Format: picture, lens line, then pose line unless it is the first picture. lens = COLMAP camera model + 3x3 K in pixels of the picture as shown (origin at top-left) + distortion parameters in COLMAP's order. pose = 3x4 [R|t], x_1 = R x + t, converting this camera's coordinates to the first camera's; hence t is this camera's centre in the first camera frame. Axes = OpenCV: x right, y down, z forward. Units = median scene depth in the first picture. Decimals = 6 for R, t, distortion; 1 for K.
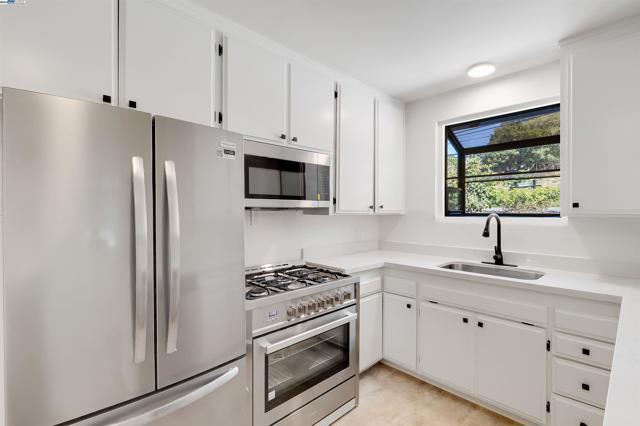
lens RADIAL K [[297.0, 0, 317.3], [0, 297.0, 212.6], [0, 0, 1]] dist [-0.000707, -0.001056]
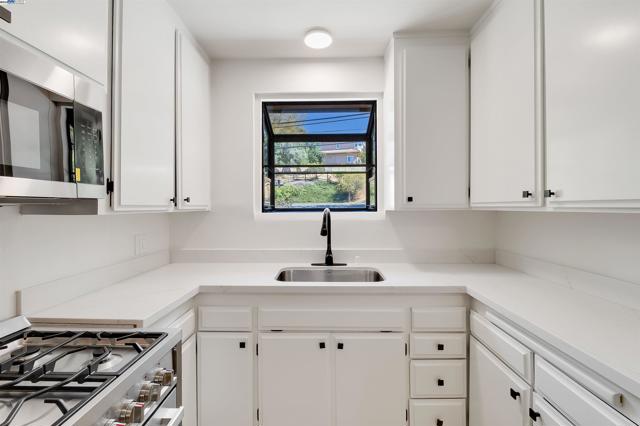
lens RADIAL K [[297.0, 0, 316.7], [0, 297.0, 207.1], [0, 0, 1]] dist [-0.000707, -0.001056]
pose [[0.698917, -0.005749, 0.715180, -0.058219], [0.008360, 0.999965, -0.000132, -0.000918], [-0.715154, 0.006071, 0.698941, 0.393701]]
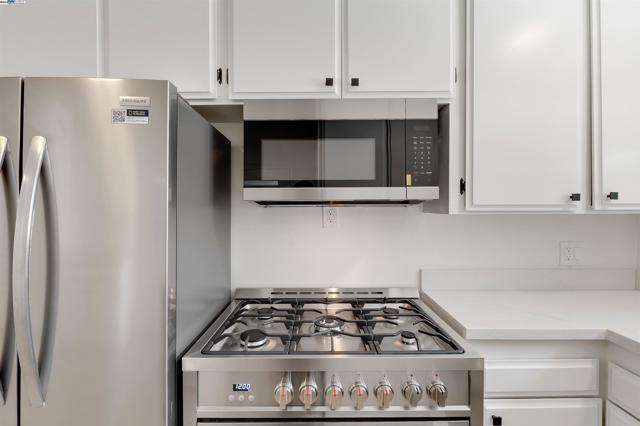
lens RADIAL K [[300.3, 0, 318.8], [0, 300.3, 207.6], [0, 0, 1]] dist [-0.001187, -0.000362]
pose [[0.729473, -0.005592, -0.683987, 0.232346], [-0.000594, 0.999961, -0.008808, 0.001926], [0.684010, 0.006831, 0.729441, 0.449371]]
